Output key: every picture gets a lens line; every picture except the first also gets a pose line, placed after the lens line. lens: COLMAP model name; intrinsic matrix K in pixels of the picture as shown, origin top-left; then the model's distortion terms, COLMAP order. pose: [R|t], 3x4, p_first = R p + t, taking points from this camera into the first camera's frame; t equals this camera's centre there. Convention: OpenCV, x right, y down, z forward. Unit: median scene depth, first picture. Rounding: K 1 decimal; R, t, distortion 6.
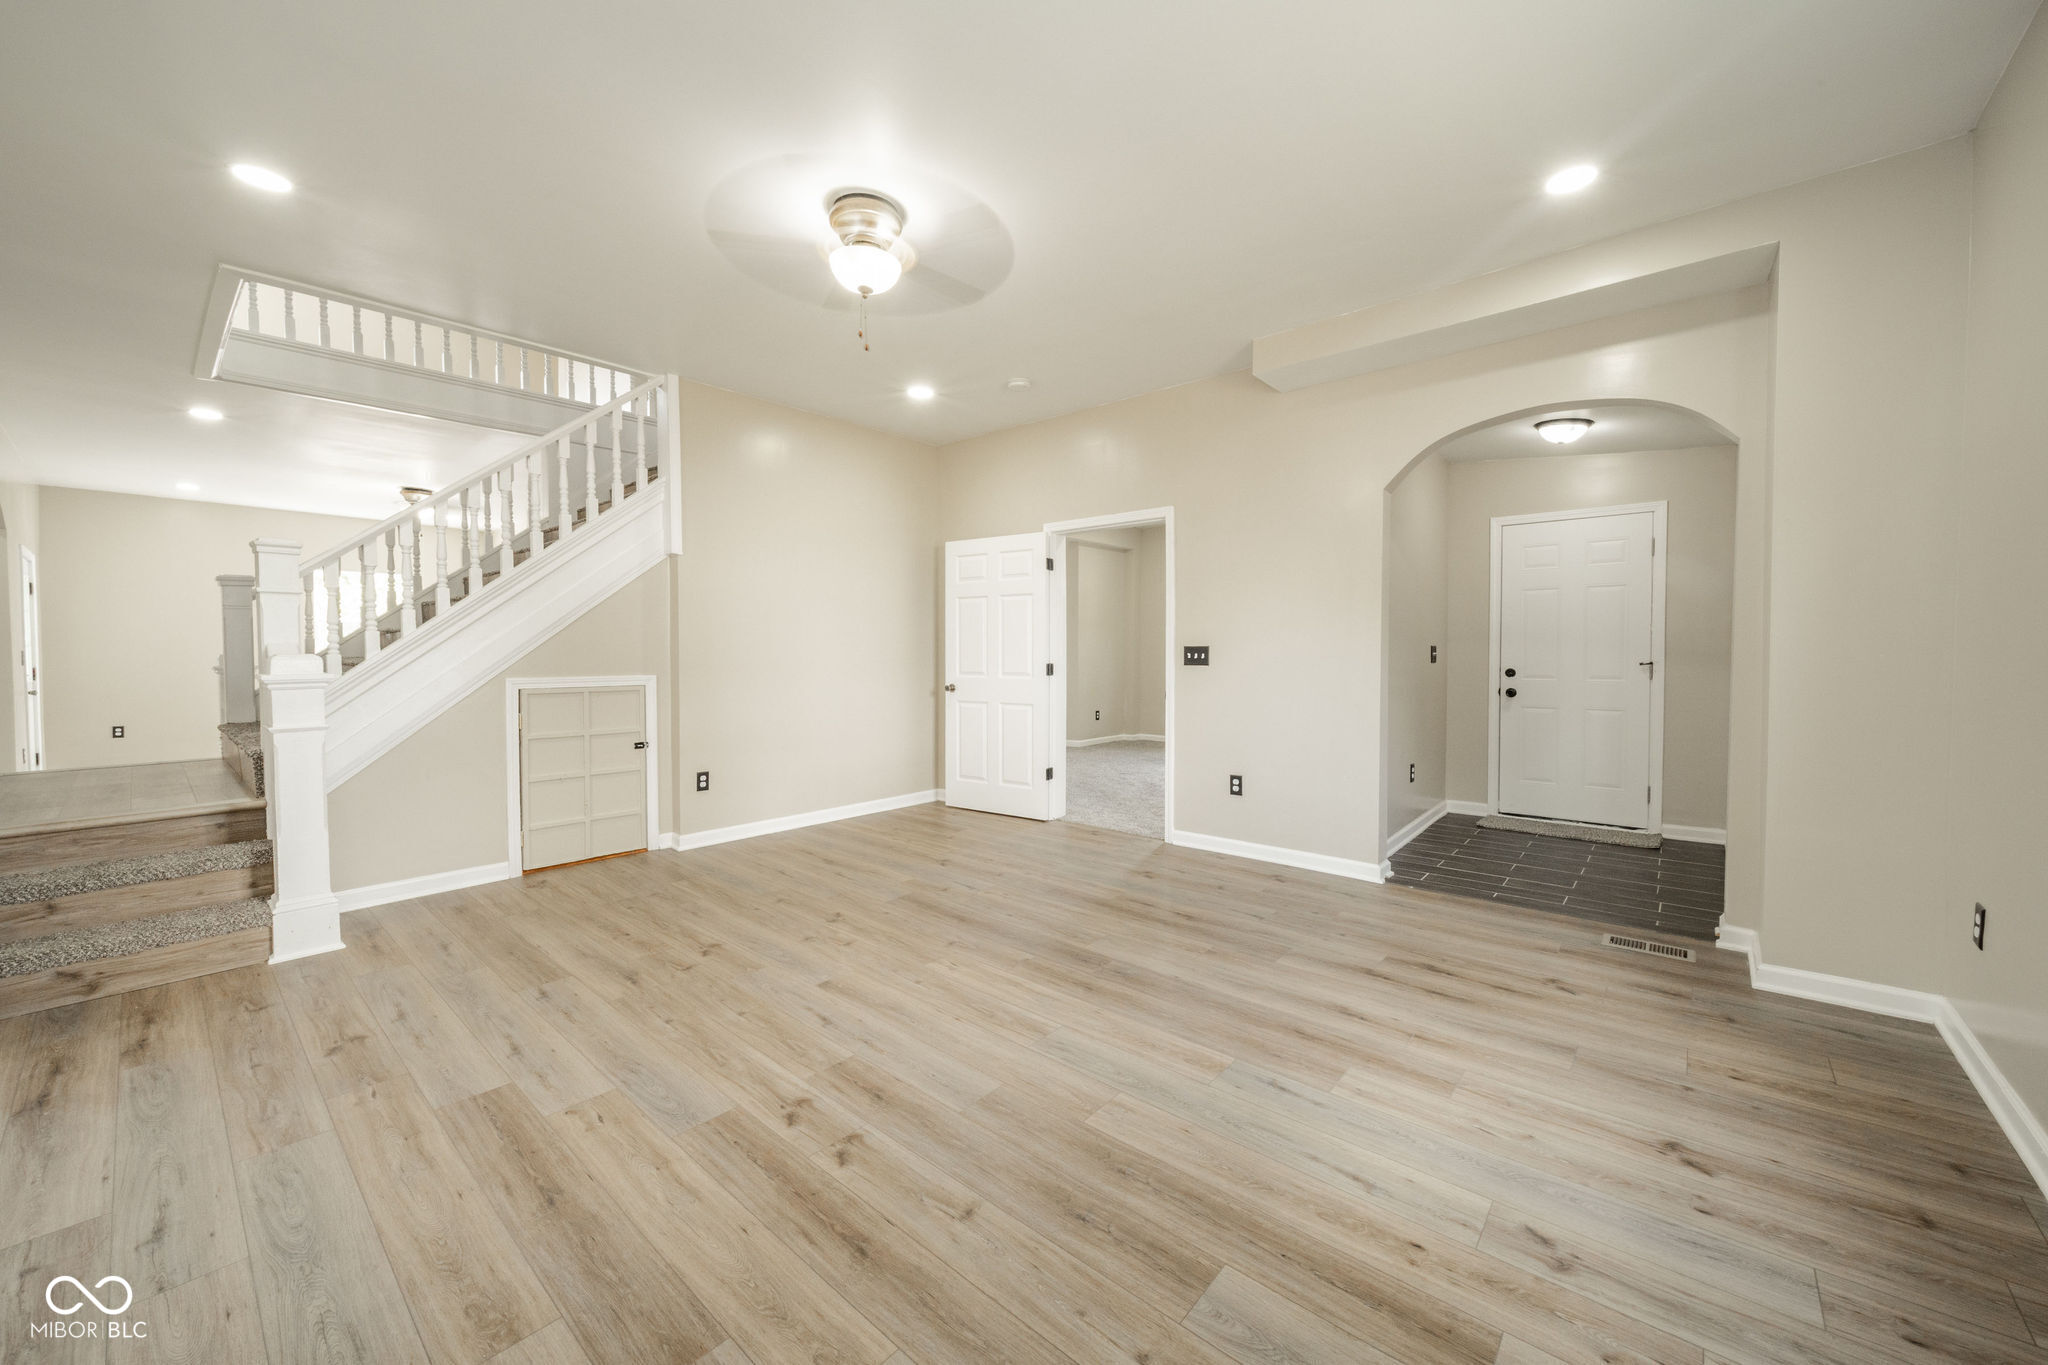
lens RADIAL K [[783.7, 0, 1028.3], [0, 783.7, 671.8], [0, 0, 1]] dist [-0.001083, -0.000888]
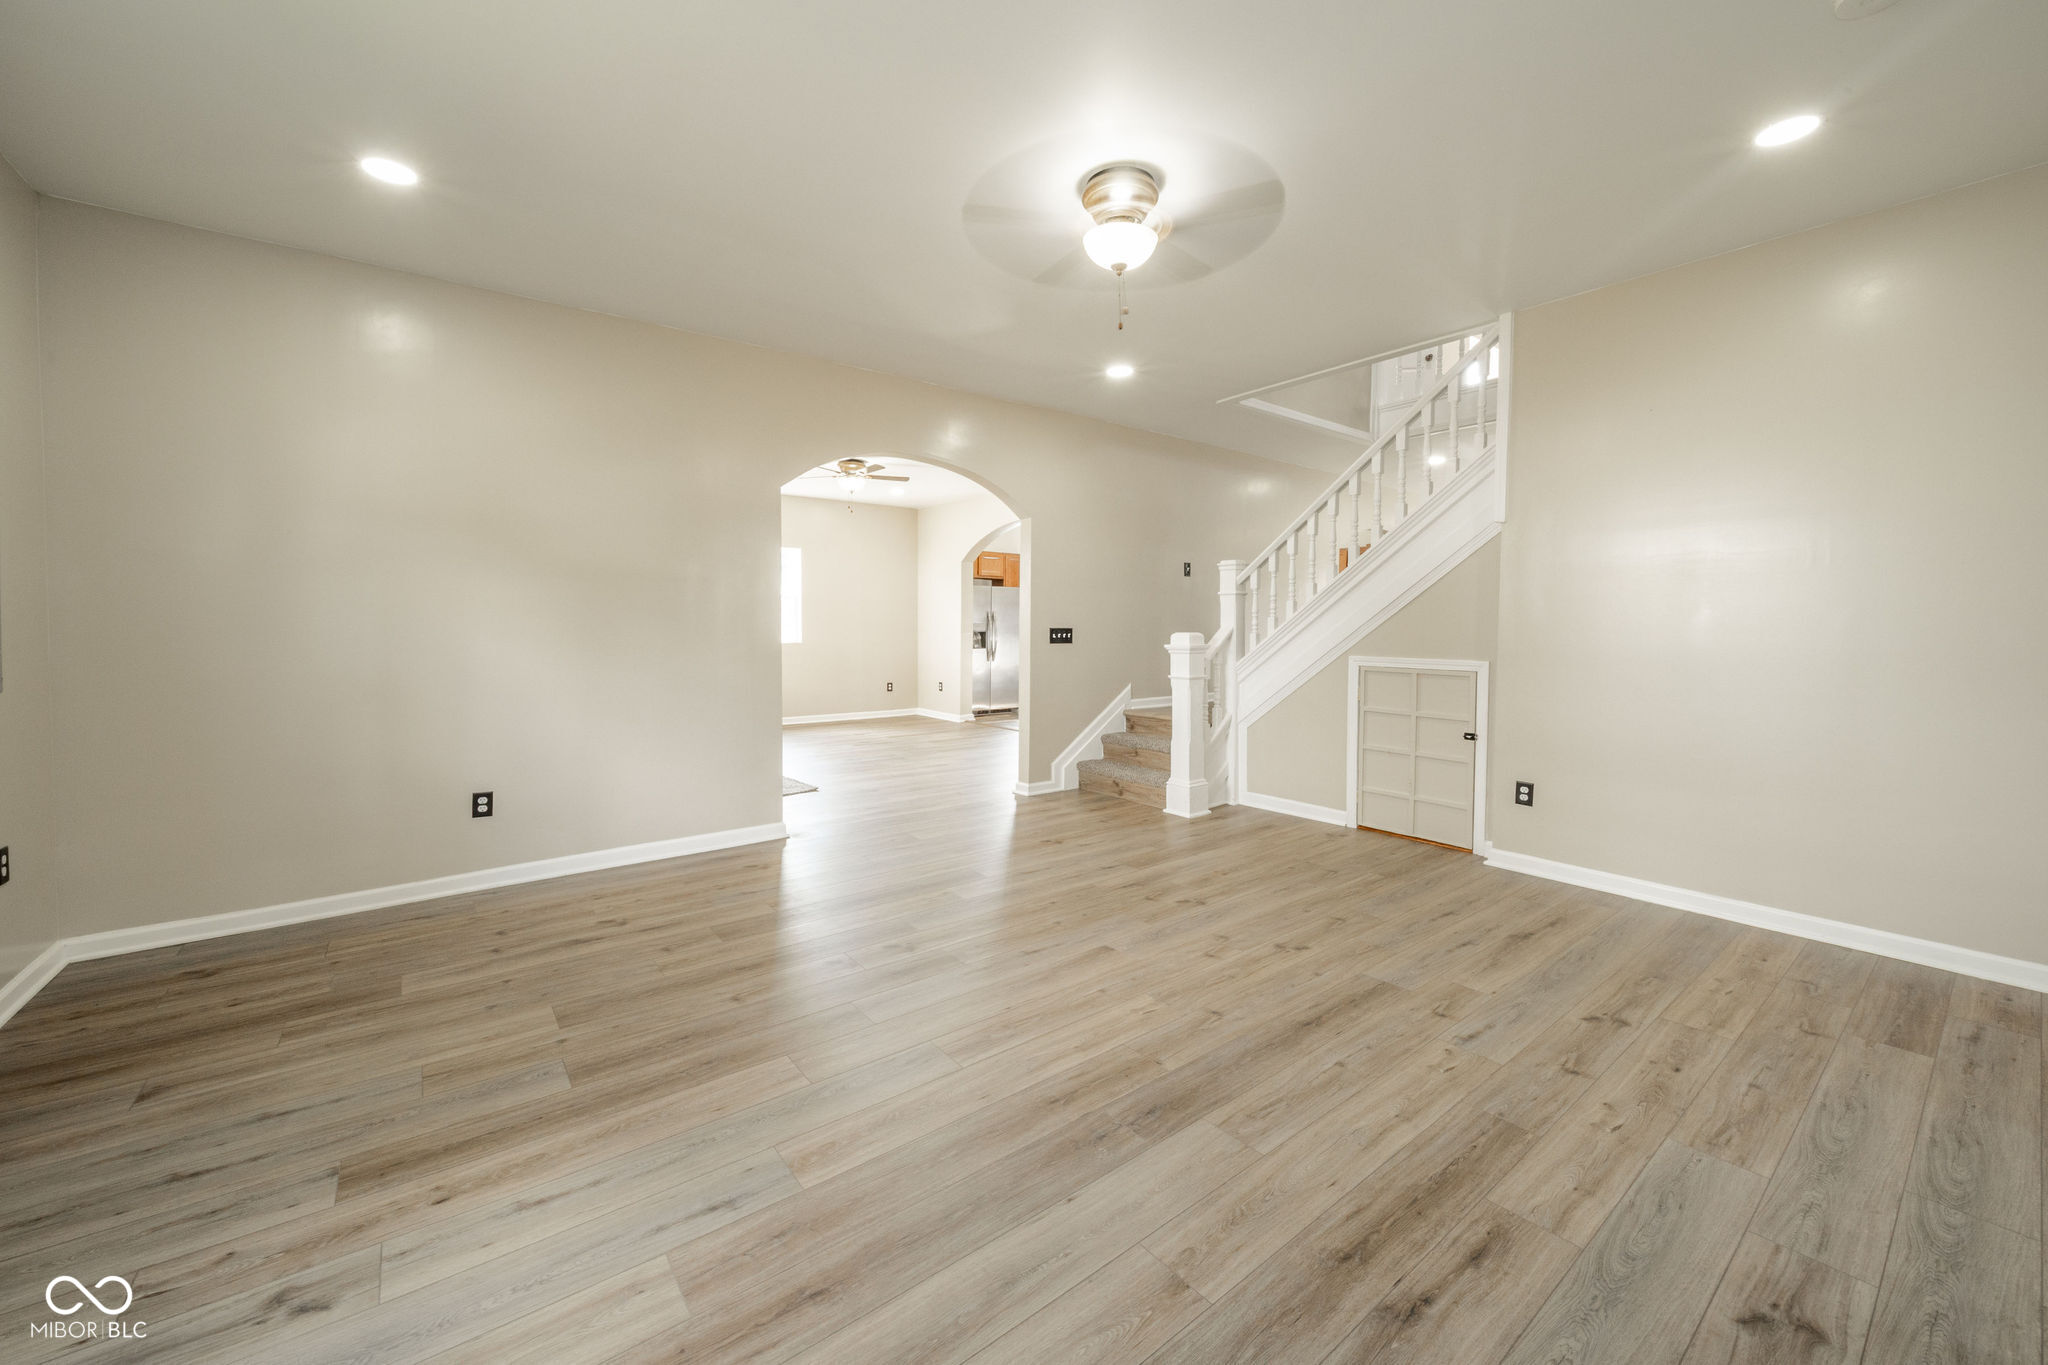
lens RADIAL K [[783.7, 0, 1087.5], [0, 783.7, 634.2], [0, 0, 1]] dist [-0.001083, -0.000888]
pose [[-0.158721, 0.011055, -0.987262, 0.745790], [-0.035338, 0.999233, 0.016870, -0.040020], [0.986691, 0.037566, -0.158209, 1.072698]]
